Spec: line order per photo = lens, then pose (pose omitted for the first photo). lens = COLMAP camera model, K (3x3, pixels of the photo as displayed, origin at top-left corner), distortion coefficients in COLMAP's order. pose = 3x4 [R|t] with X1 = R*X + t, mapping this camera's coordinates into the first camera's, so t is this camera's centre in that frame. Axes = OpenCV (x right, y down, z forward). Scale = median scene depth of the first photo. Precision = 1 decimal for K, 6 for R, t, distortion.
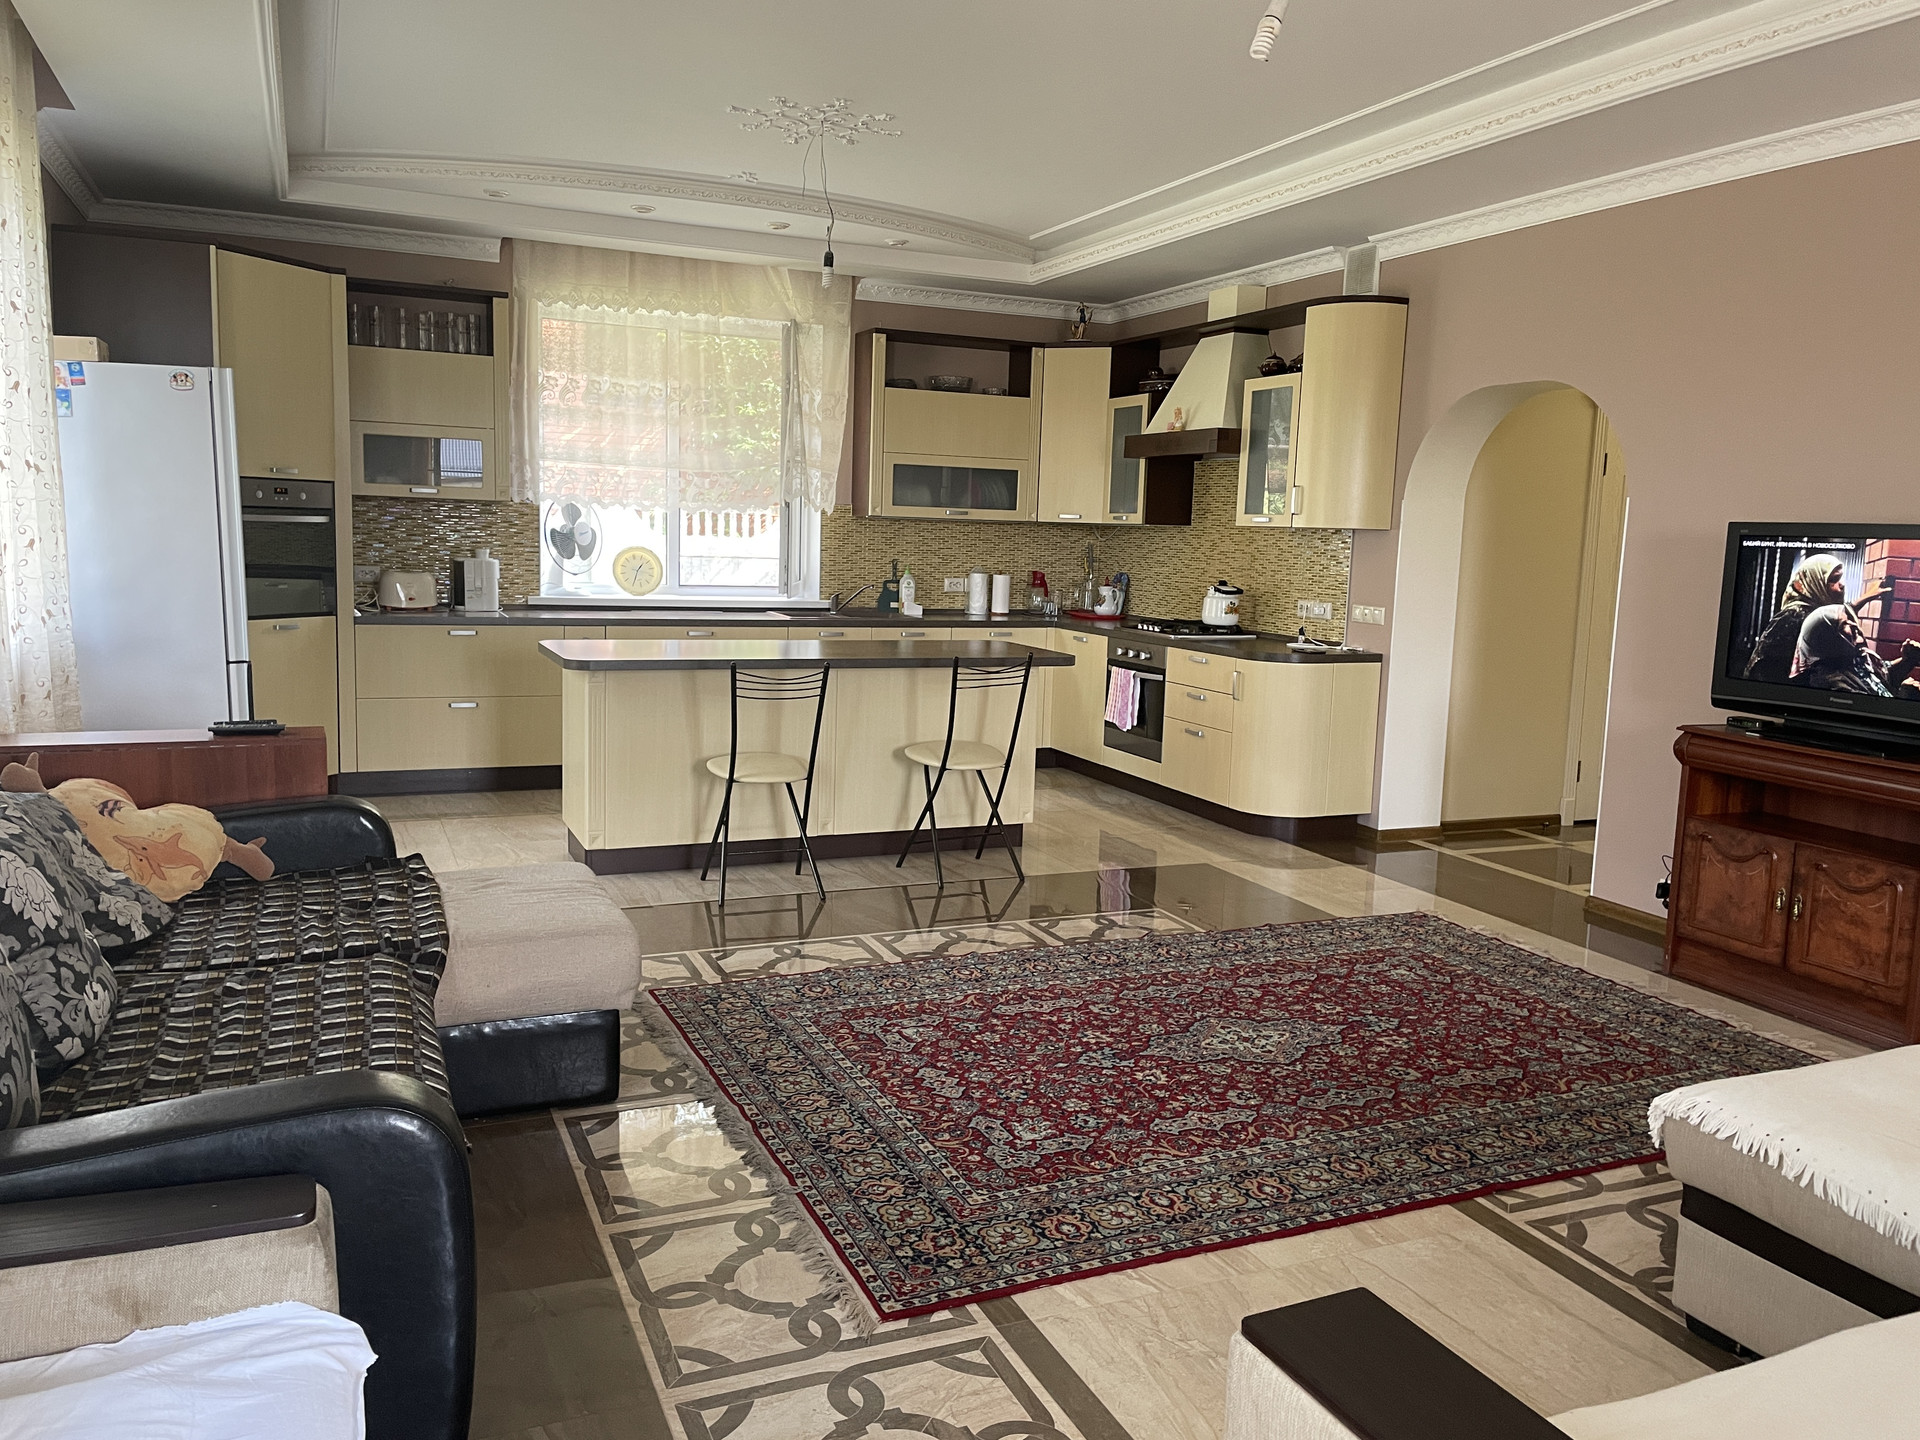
lens RADIAL K [[1442.7, 0, 967.6], [0, 1442.7, 720.7], [0, 0, 1]] dist [0.078888, -0.086842]
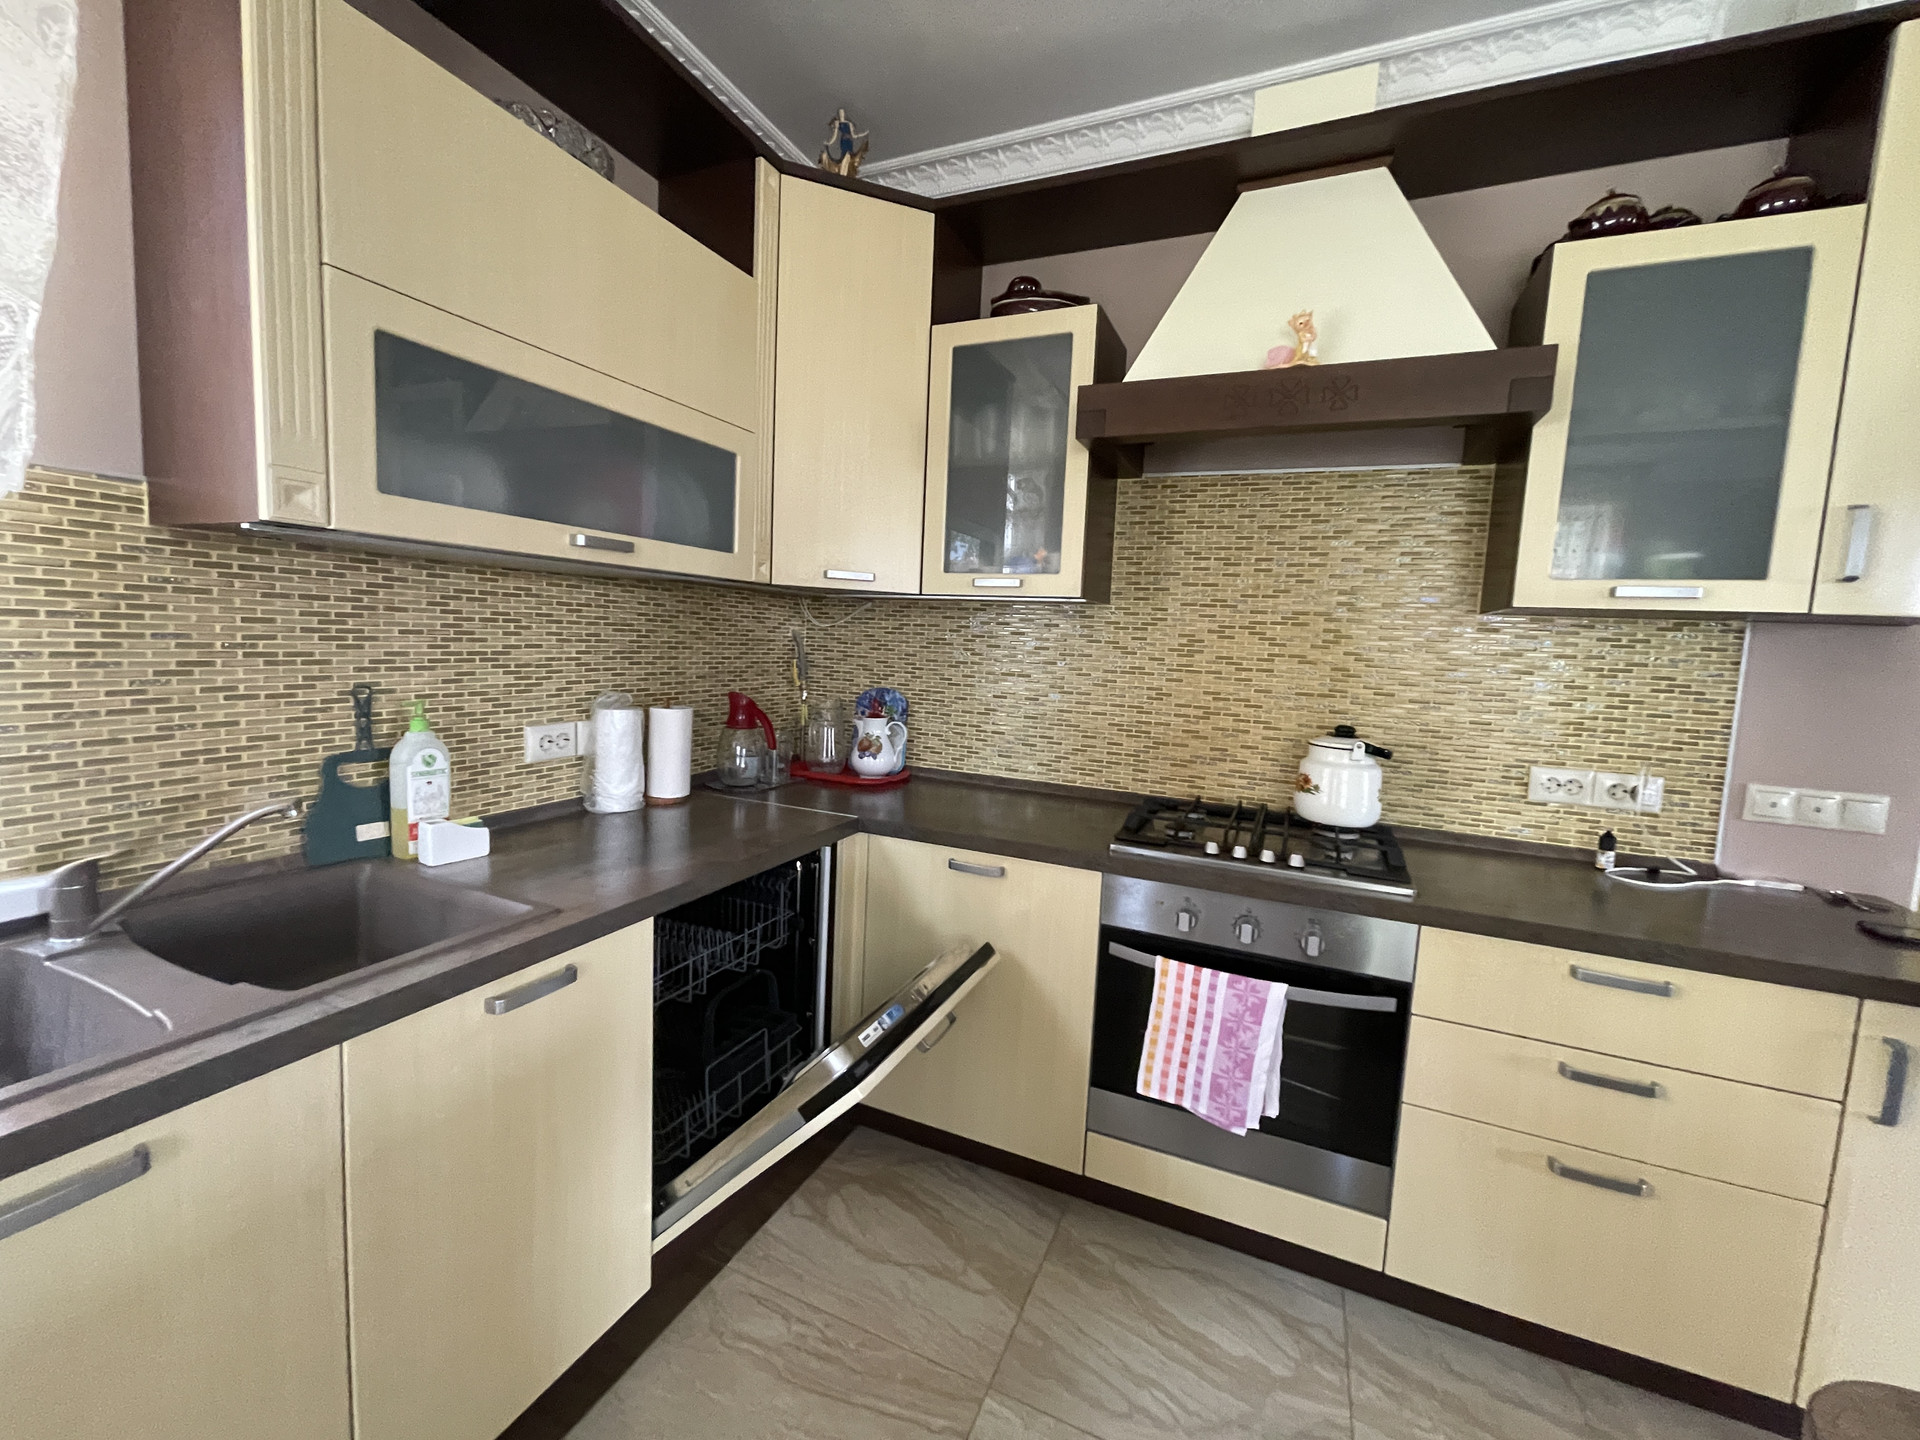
lens RADIAL K [[767.9, 0, 955.9], [0, 767.9, 710.6], [0, 0, 1]] dist [0.000626, -0.000206]
pose [[0.737890, -0.064178, 0.671862, -0.102100], [0.069048, 0.997424, 0.019444, -0.152812], [-0.671379, 0.032043, 0.740421, 1.203500]]
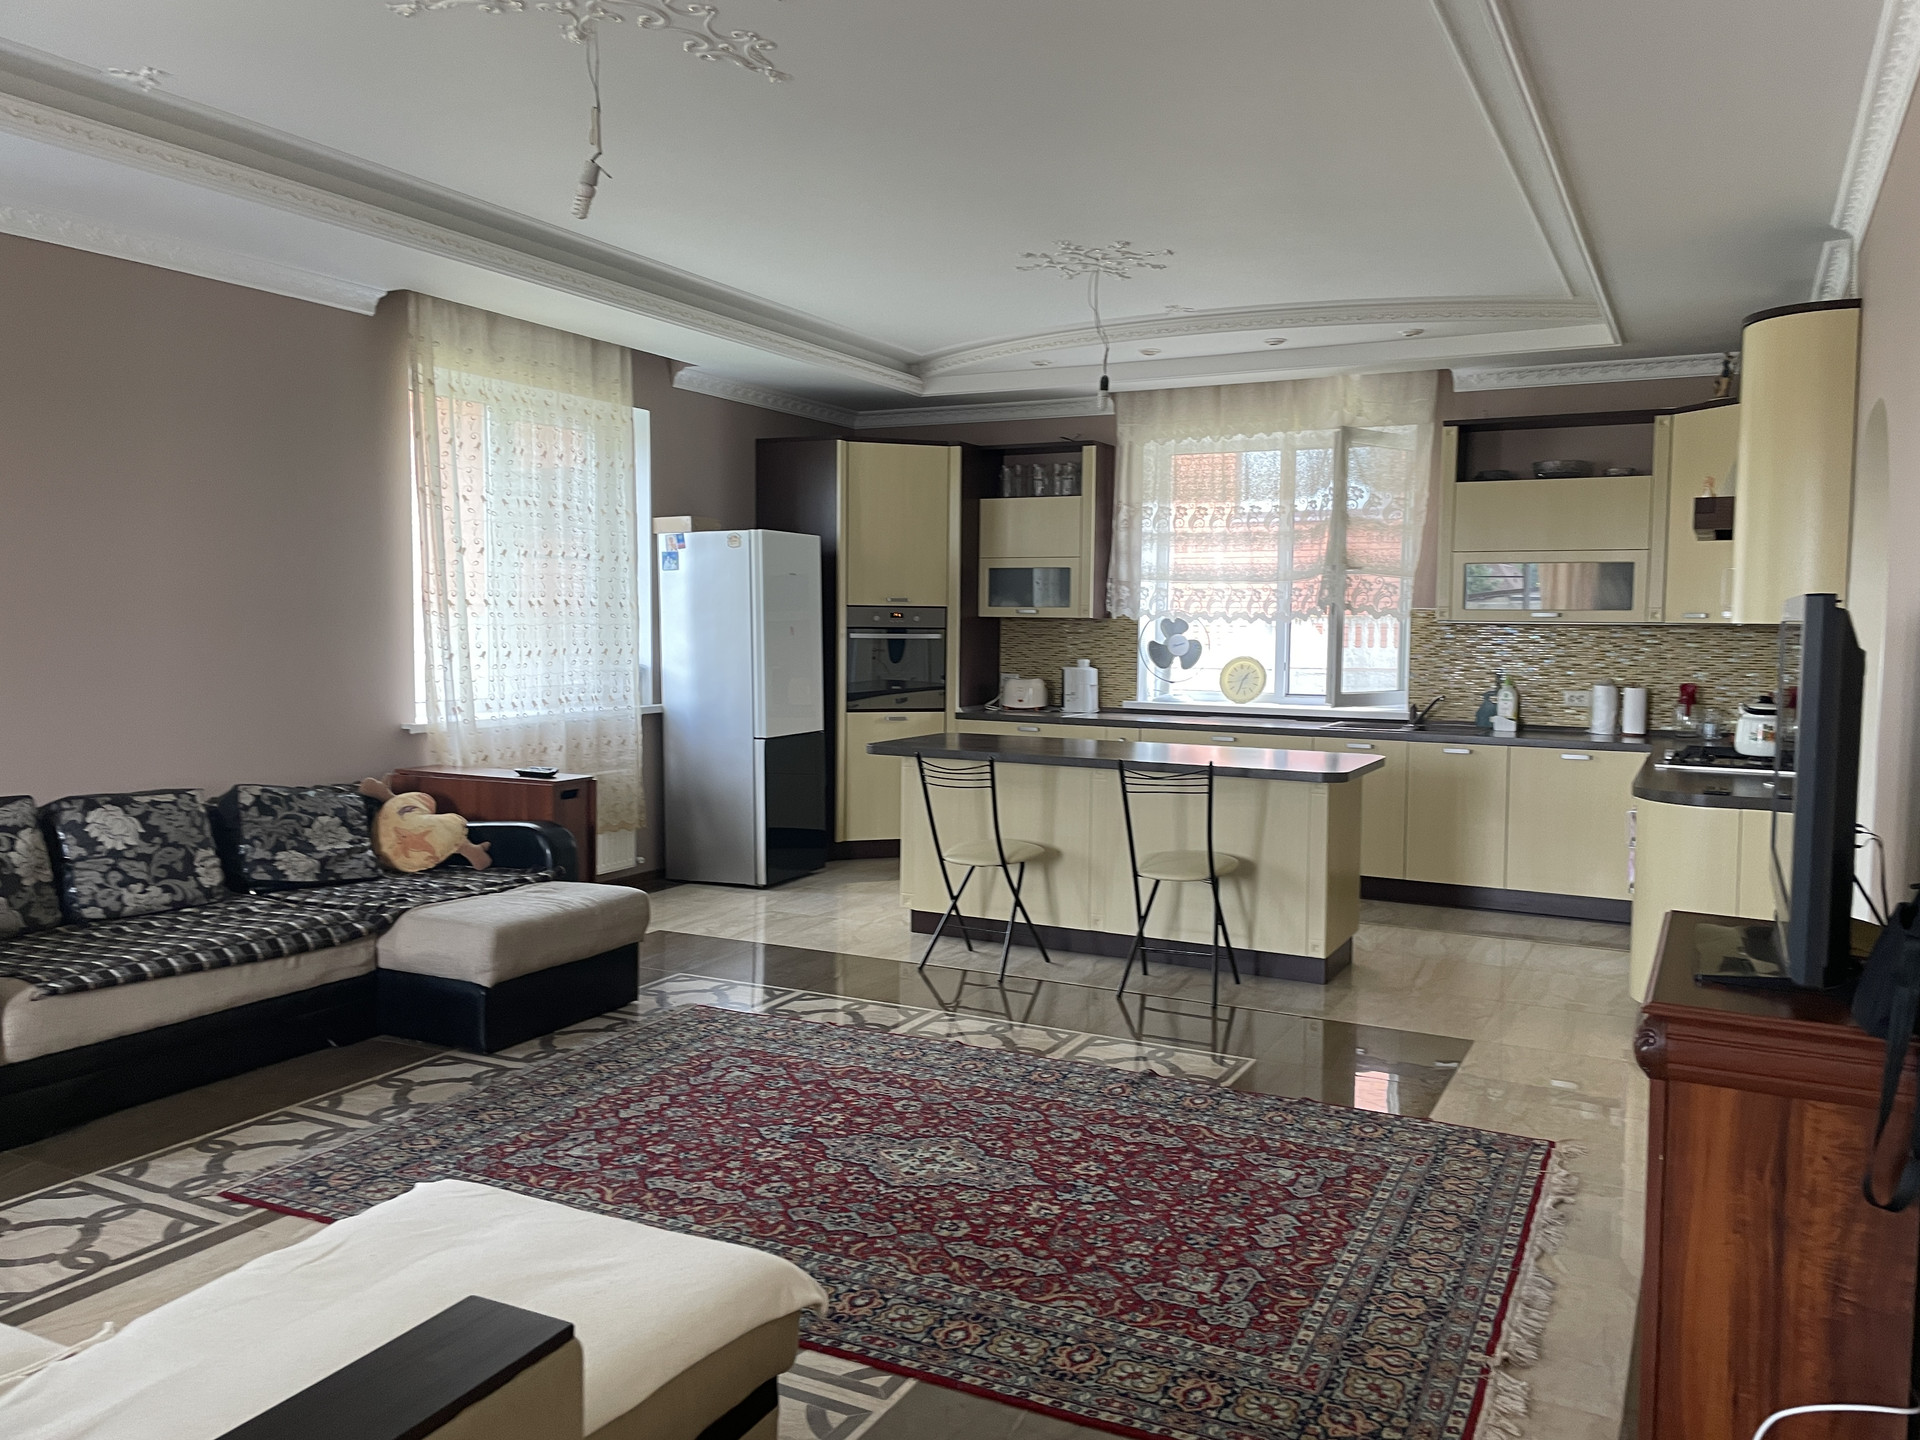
lens RADIAL K [[1442.7, 0, 974.8], [0, 1442.7, 709.8], [0, 0, 1]] dist [0.078888, -0.086842]
pose [[0.637032, 0.023524, -0.770478, 0.661316], [-0.093636, 0.994494, -0.047055, -0.021561], [0.765129, 0.102121, 0.635727, 0.278926]]
